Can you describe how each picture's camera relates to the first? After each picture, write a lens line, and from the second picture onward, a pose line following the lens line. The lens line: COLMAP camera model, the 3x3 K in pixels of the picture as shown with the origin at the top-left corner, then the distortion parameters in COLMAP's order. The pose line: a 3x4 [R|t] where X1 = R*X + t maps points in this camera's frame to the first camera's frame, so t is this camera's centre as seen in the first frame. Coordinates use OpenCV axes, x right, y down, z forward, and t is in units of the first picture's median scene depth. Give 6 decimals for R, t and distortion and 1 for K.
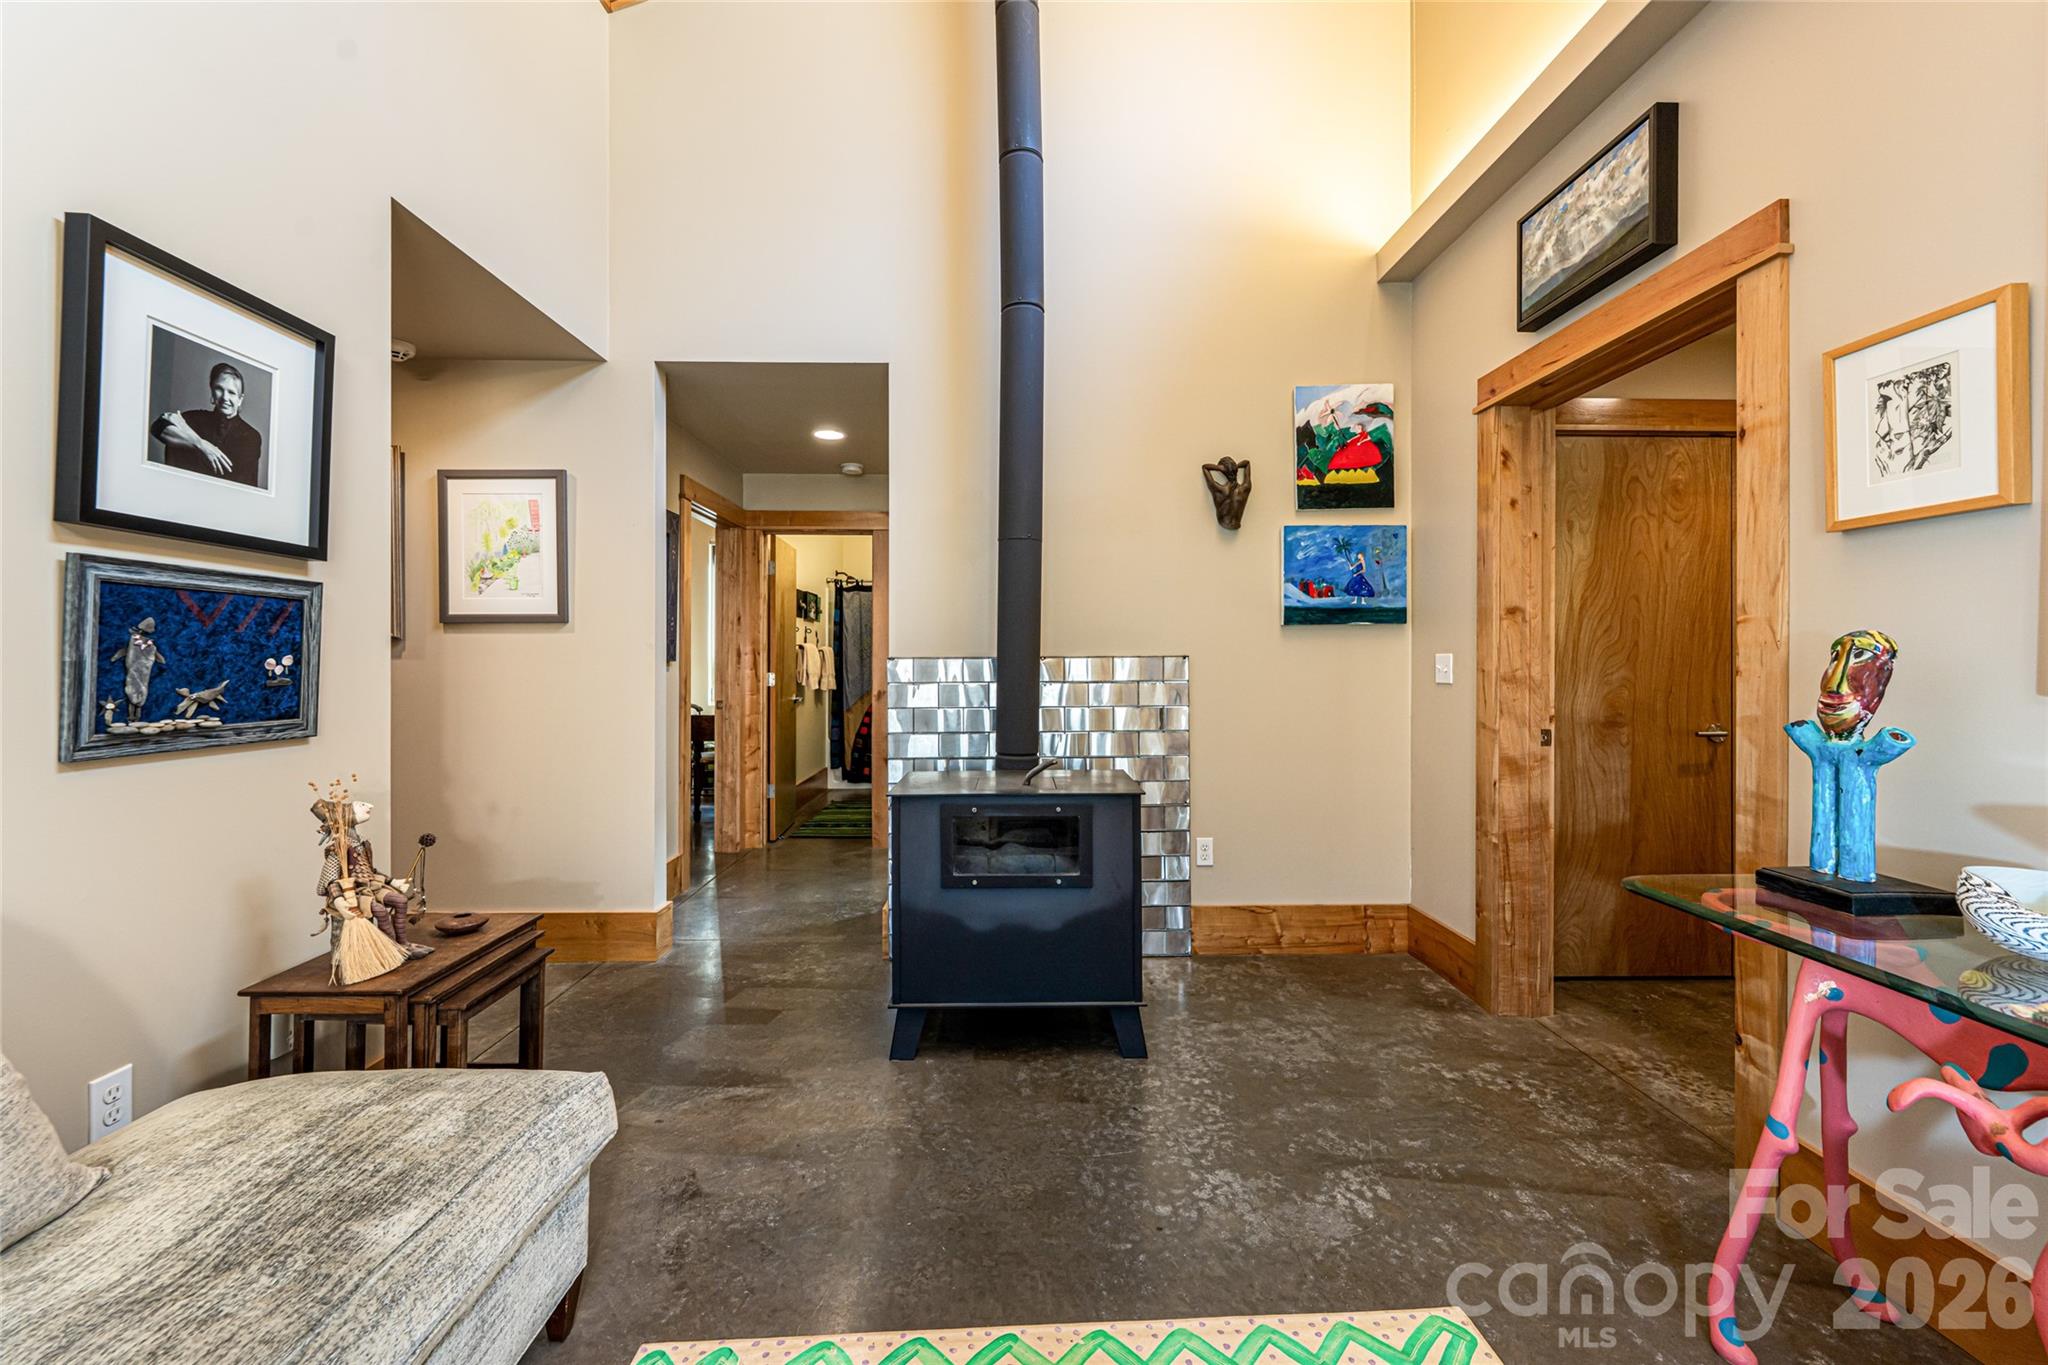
lens RADIAL K [[850.4, 0, 1026.7], [0, 850.4, 660.7], [0, 0, 1]] dist [-0.000633, 0.000411]
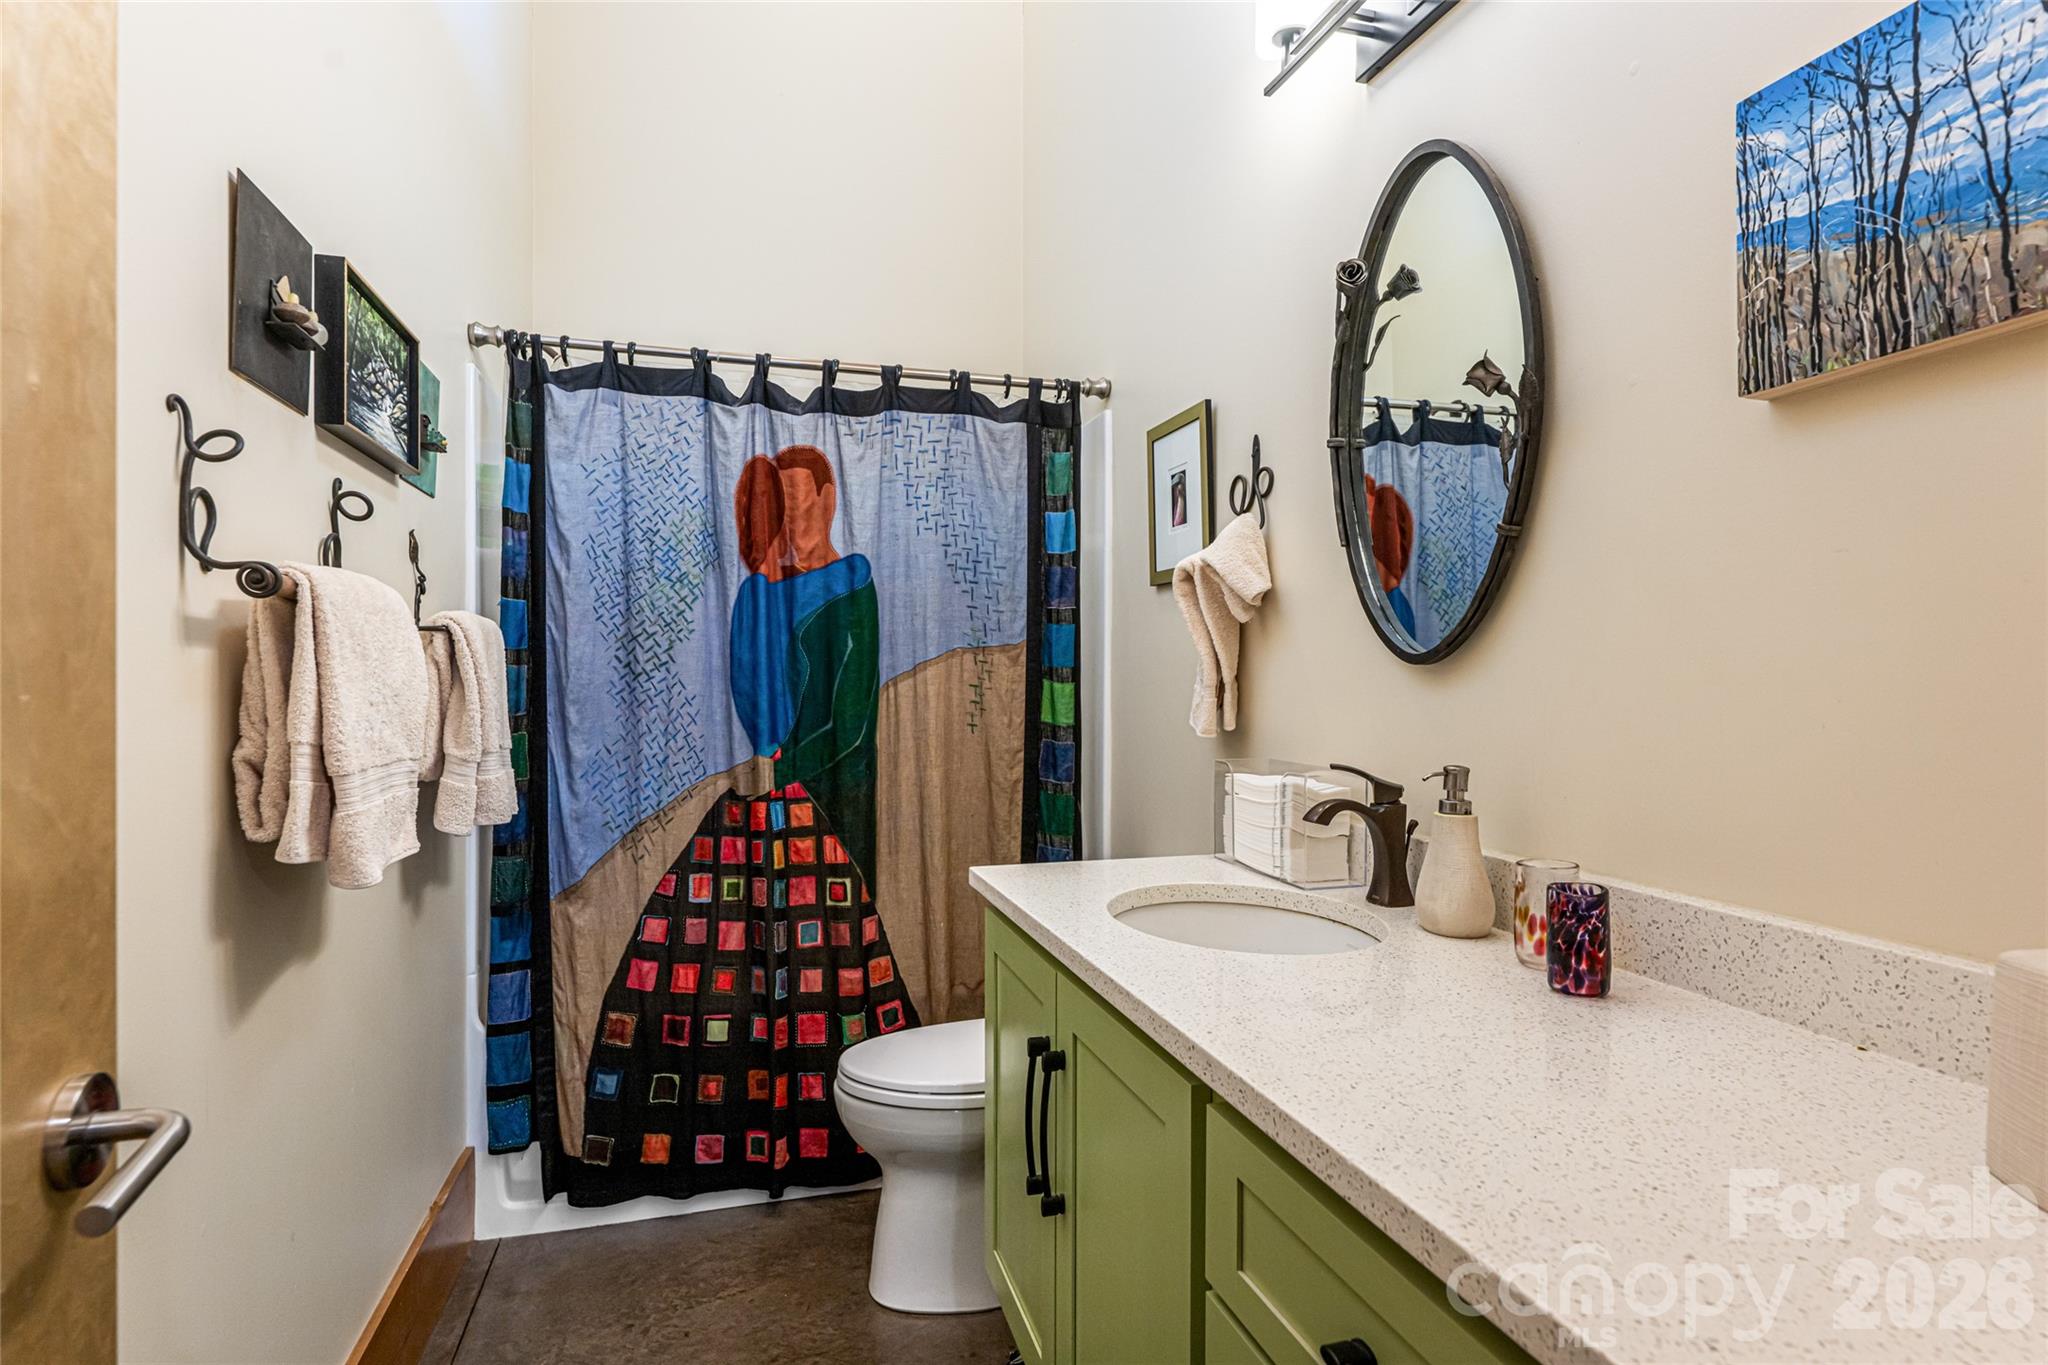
lens RADIAL K [[1011.9, 0, 1022.6], [0, 1011.9, 675.4], [0, 0, 1]] dist [-0.000493, -0.000224]
pose [[0.962506, -0.000324, 0.271259, -0.166250], [-0.000092, 0.999999, 0.001520, -0.002039], [-0.271259, -0.001488, 0.962505, 0.700655]]
